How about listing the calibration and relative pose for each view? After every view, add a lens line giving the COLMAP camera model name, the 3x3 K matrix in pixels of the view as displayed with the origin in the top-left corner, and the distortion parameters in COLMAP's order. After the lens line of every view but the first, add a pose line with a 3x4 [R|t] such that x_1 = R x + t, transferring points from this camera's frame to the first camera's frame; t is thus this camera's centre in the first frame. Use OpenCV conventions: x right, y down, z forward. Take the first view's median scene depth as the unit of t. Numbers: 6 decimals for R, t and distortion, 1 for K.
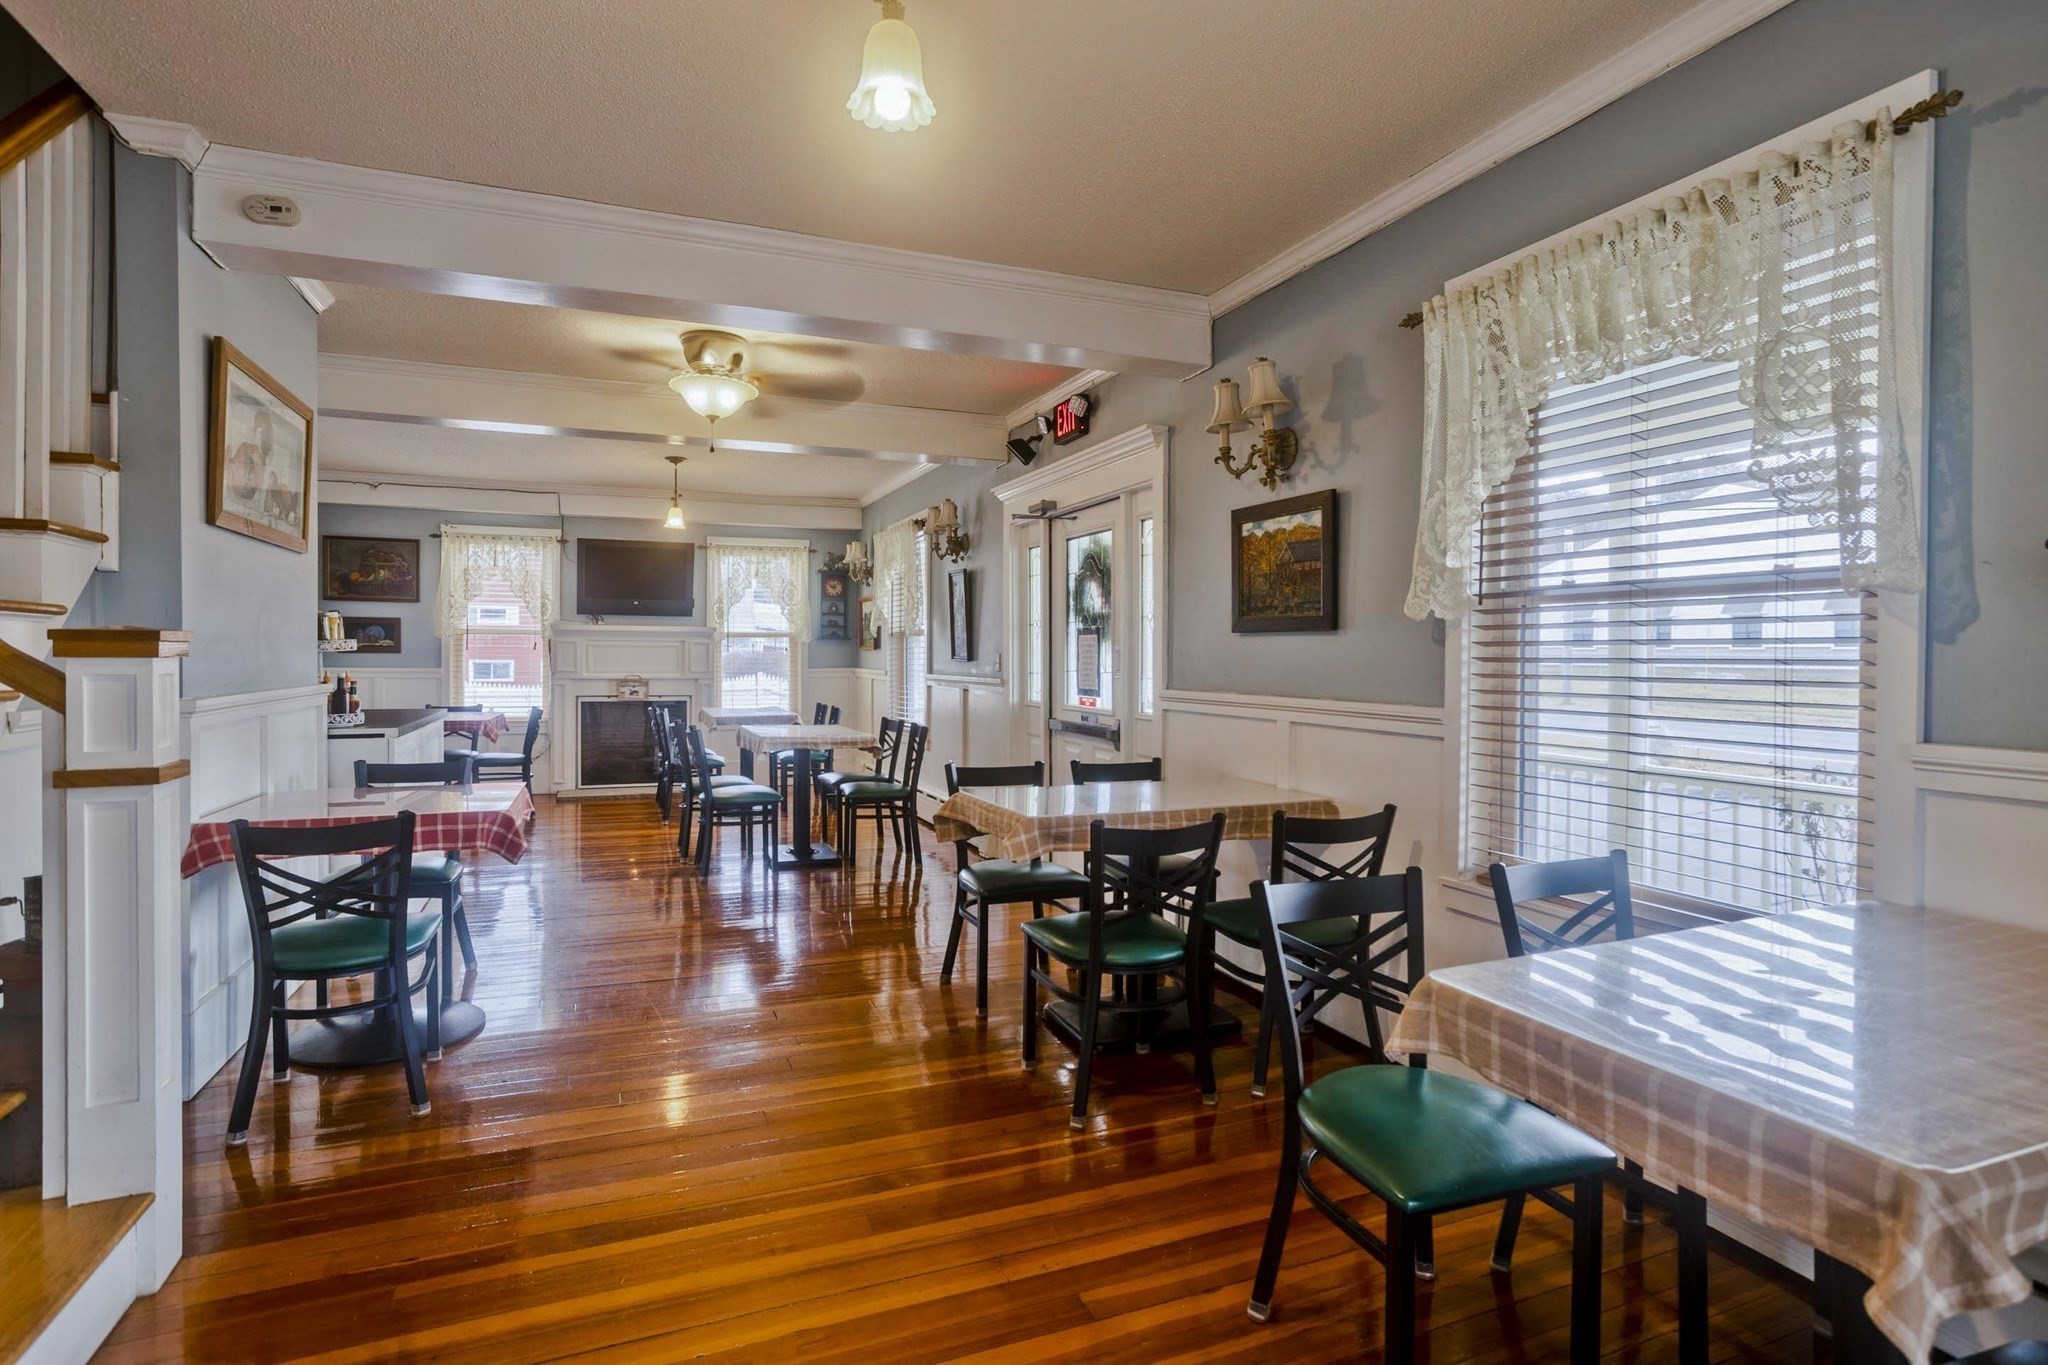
lens RADIAL K [[1076.3, 0, 1029.8], [0, 1076.3, 664.3], [0, 0, 1]] dist [0.028206, 0.001627]
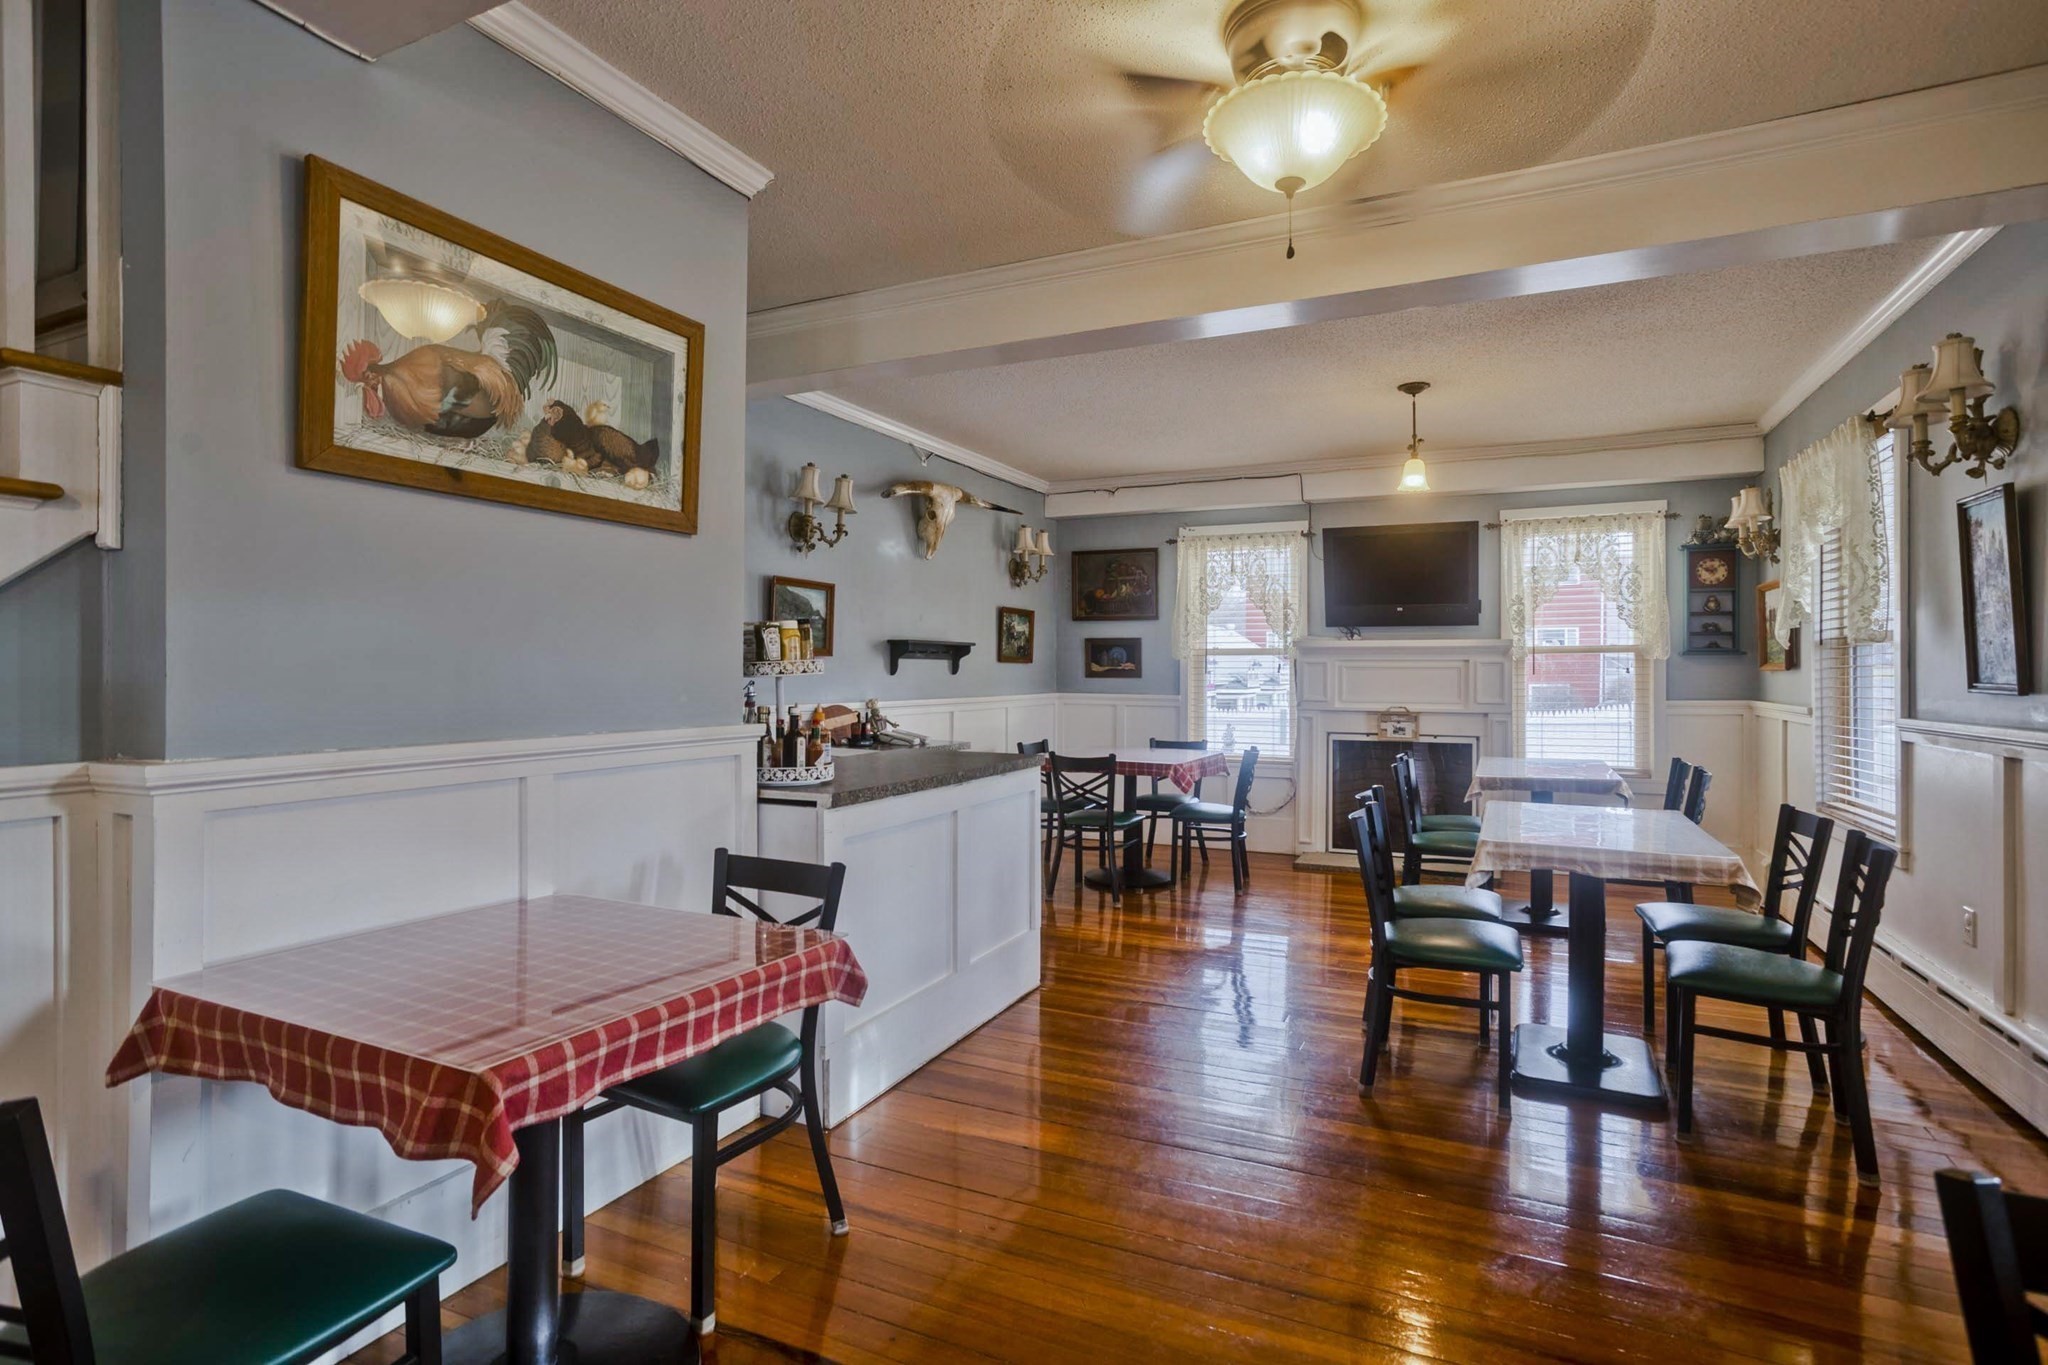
lens RADIAL K [[1175.2, 0, 960.2], [0, 1175.2, 668.5], [0, 0, 1]] dist [-0.002207, 0.025332]
pose [[0.714101, -0.007676, -0.700001, -0.016839], [-0.004259, 0.999874, -0.015309, -0.002796], [0.700030, 0.013914, 0.713978, 0.231777]]
